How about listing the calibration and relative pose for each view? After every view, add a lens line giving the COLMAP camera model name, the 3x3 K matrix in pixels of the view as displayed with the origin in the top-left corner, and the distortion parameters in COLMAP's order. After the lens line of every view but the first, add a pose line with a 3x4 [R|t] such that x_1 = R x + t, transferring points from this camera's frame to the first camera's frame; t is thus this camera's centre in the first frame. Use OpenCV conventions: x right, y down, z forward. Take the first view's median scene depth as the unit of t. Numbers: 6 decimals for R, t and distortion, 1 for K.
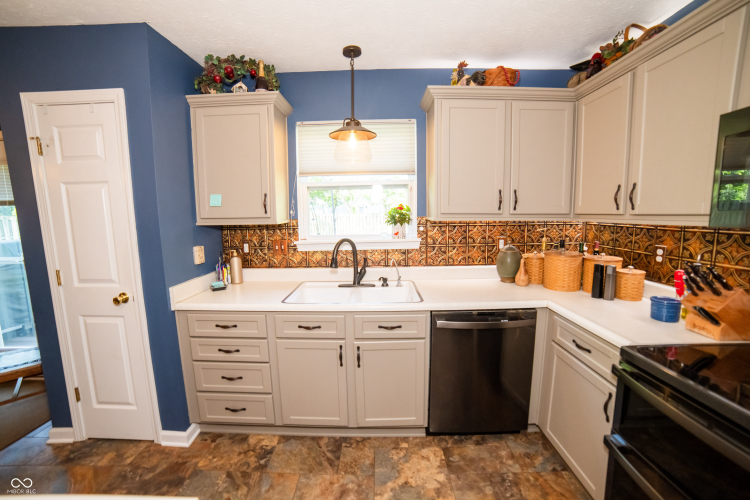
lens RADIAL K [[294.3, 0, 384.5], [0, 294.3, 250.8], [0, 0, 1]] dist [-0.068114, 0.032951]
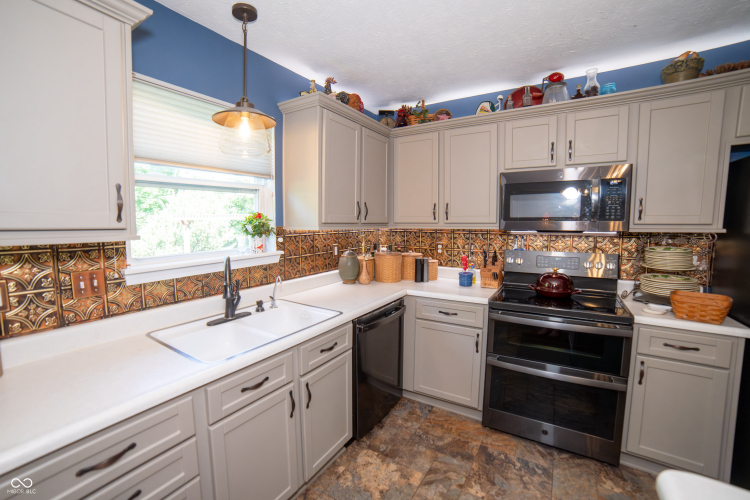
lens RADIAL K [[294.3, 0, 384.5], [0, 294.3, 250.8], [0, 0, 1]] dist [-0.068114, 0.032951]
pose [[0.581495, -0.072667, 0.810298, -0.453945], [0.101323, 0.994717, 0.016493, -0.026018], [-0.807216, 0.072511, 0.585786, 0.238860]]
